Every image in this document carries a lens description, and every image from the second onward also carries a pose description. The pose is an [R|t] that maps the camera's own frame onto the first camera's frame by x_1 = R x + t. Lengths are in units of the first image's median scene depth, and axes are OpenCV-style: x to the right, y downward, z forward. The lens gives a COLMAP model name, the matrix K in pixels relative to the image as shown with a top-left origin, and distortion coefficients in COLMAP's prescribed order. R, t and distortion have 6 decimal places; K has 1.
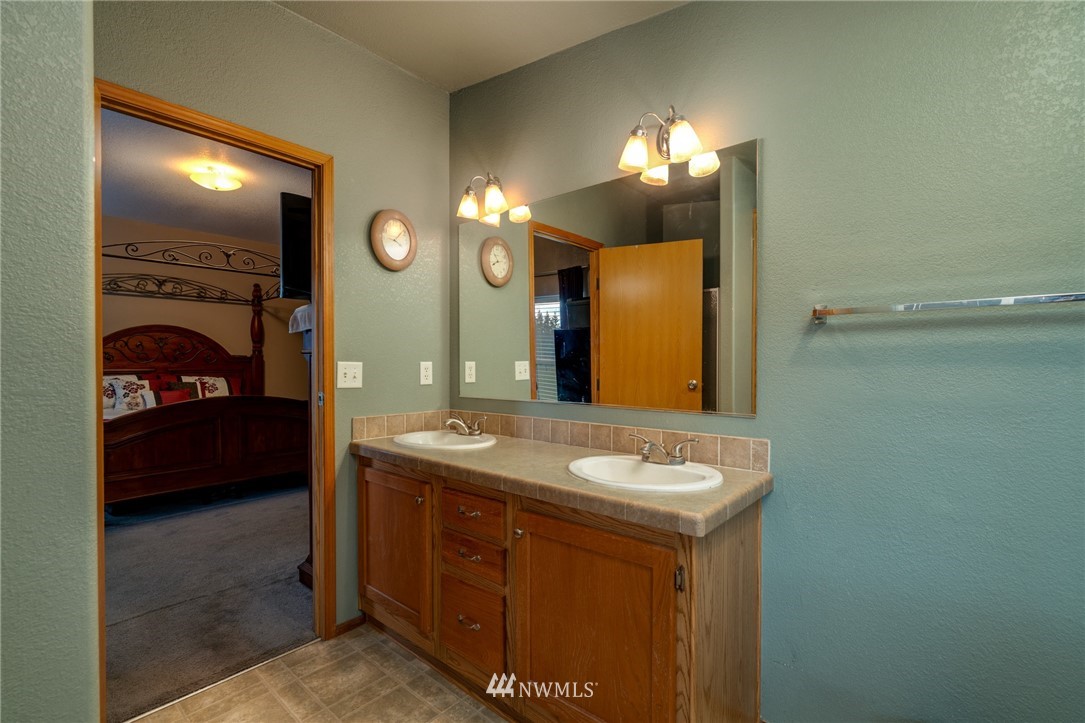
lens RADIAL K [[487.6, 0, 538.4], [0, 487.6, 368.7], [0, 0, 1]] dist [-0.002194, -0.000156]
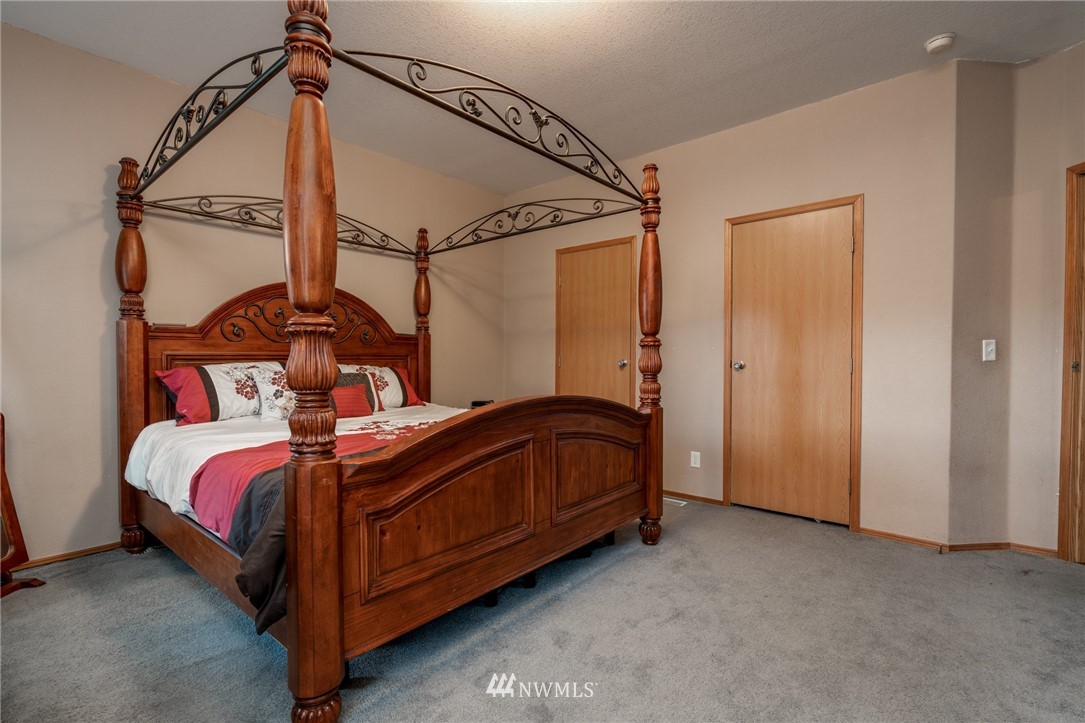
lens RADIAL K [[495.4, 0, 542.5], [0, 495.4, 361.5], [0, 0, 1]] dist [-0.046249, -0.000244]
pose [[0.999938, -0.002258, 0.010939, -0.454228], [0.002352, 0.999961, -0.008508, 0.017403], [-0.010919, 0.008533, 0.999904, 0.343387]]
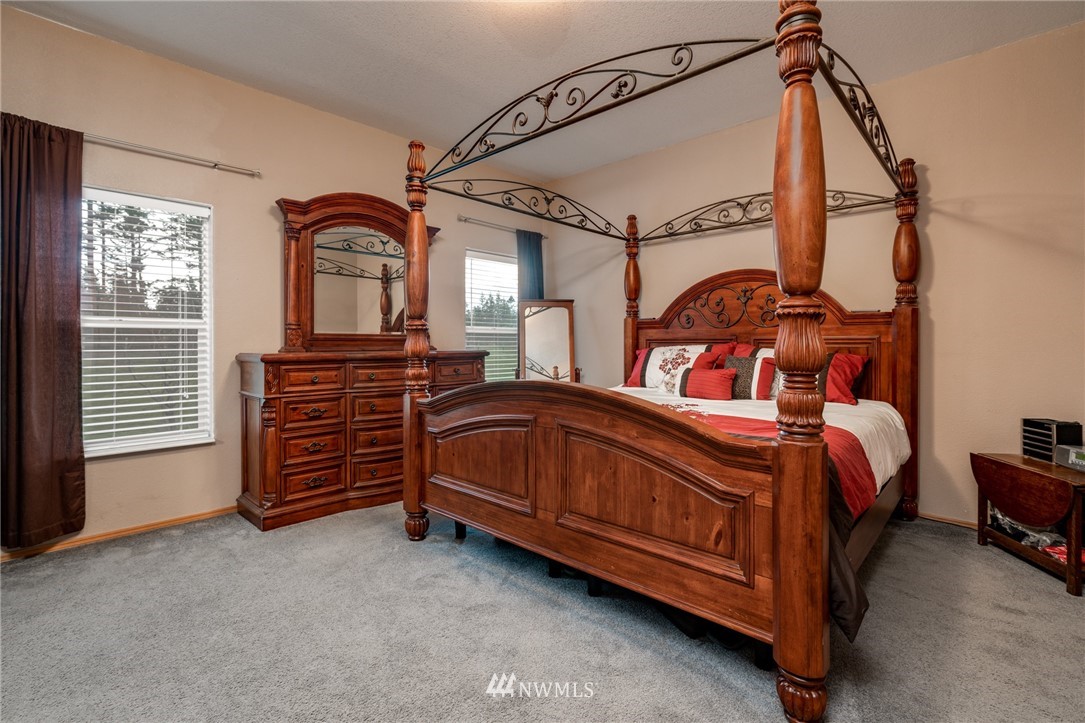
lens RADIAL K [[491.6, 0, 582.2], [0, 491.6, 358.6], [0, 0, 1]] dist [-0.001205, 0.000111]
pose [[0.007372, 0.029114, -0.999549, -0.099281], [-0.013251, 0.999491, 0.029014, 0.013645], [0.999885, 0.013031, 0.007754, 0.734808]]
